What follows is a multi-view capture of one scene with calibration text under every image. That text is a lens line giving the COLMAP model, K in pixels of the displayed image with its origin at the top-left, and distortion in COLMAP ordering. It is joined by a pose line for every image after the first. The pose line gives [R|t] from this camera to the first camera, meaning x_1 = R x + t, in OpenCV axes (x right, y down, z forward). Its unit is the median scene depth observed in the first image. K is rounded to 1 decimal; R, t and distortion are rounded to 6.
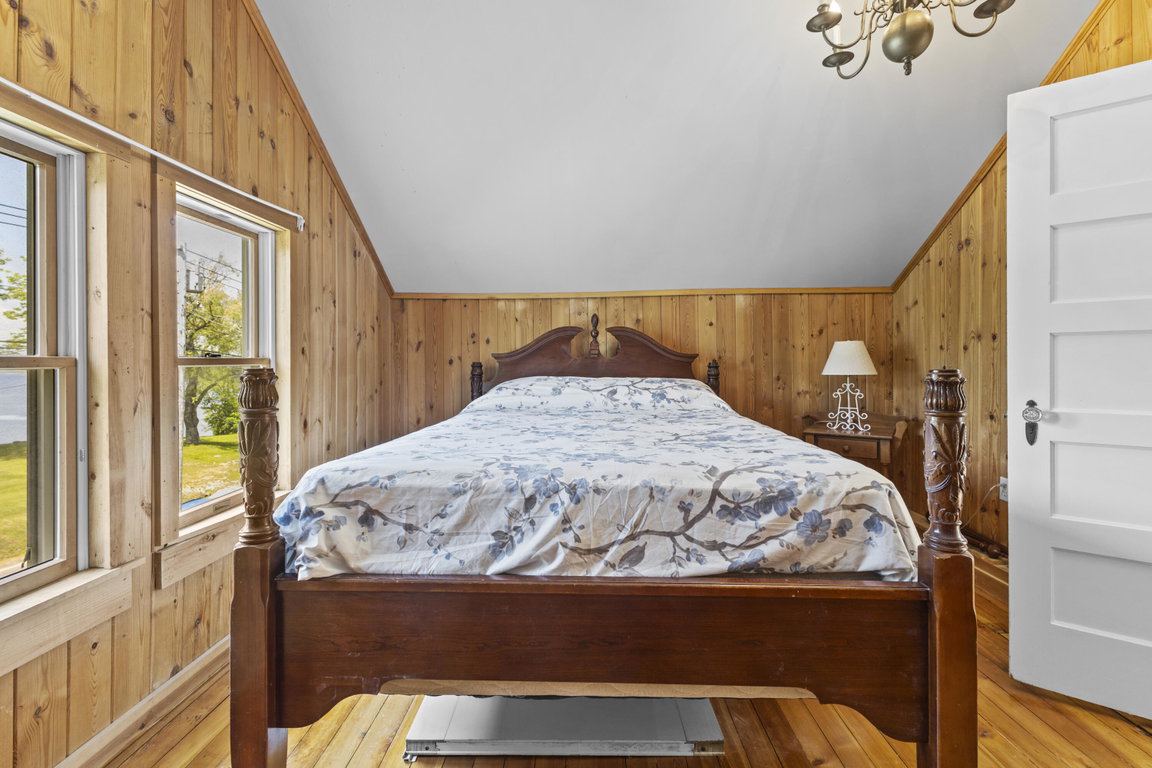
lens RADIAL K [[506.0, 0, 581.1], [0, 506.0, 366.8], [0, 0, 1]] dist [0.001053, 0.000325]
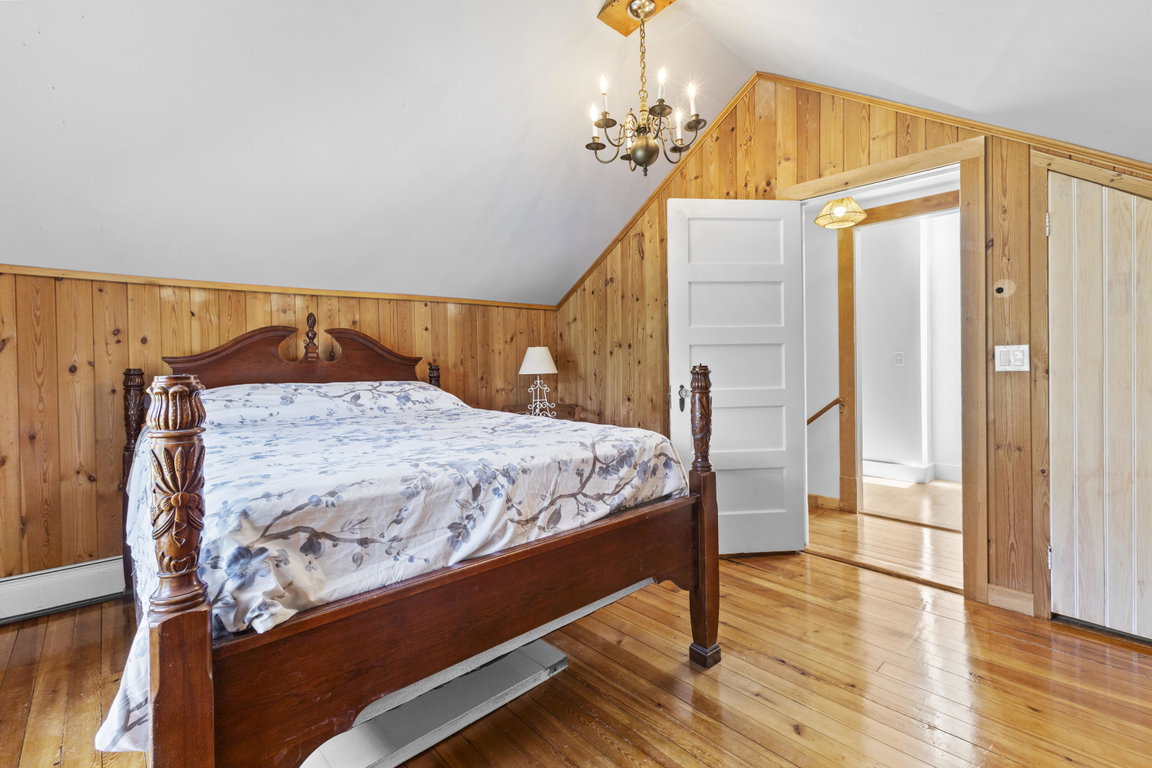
lens RADIAL K [[506.0, 0, 581.1], [0, 506.0, 366.8], [0, 0, 1]] dist [0.001053, 0.000325]
pose [[0.720108, -0.013362, 0.693733, -0.692730], [0.018570, 0.999828, -0.000018, 0.001112], [-0.693613, 0.012895, 0.720232, 0.042905]]
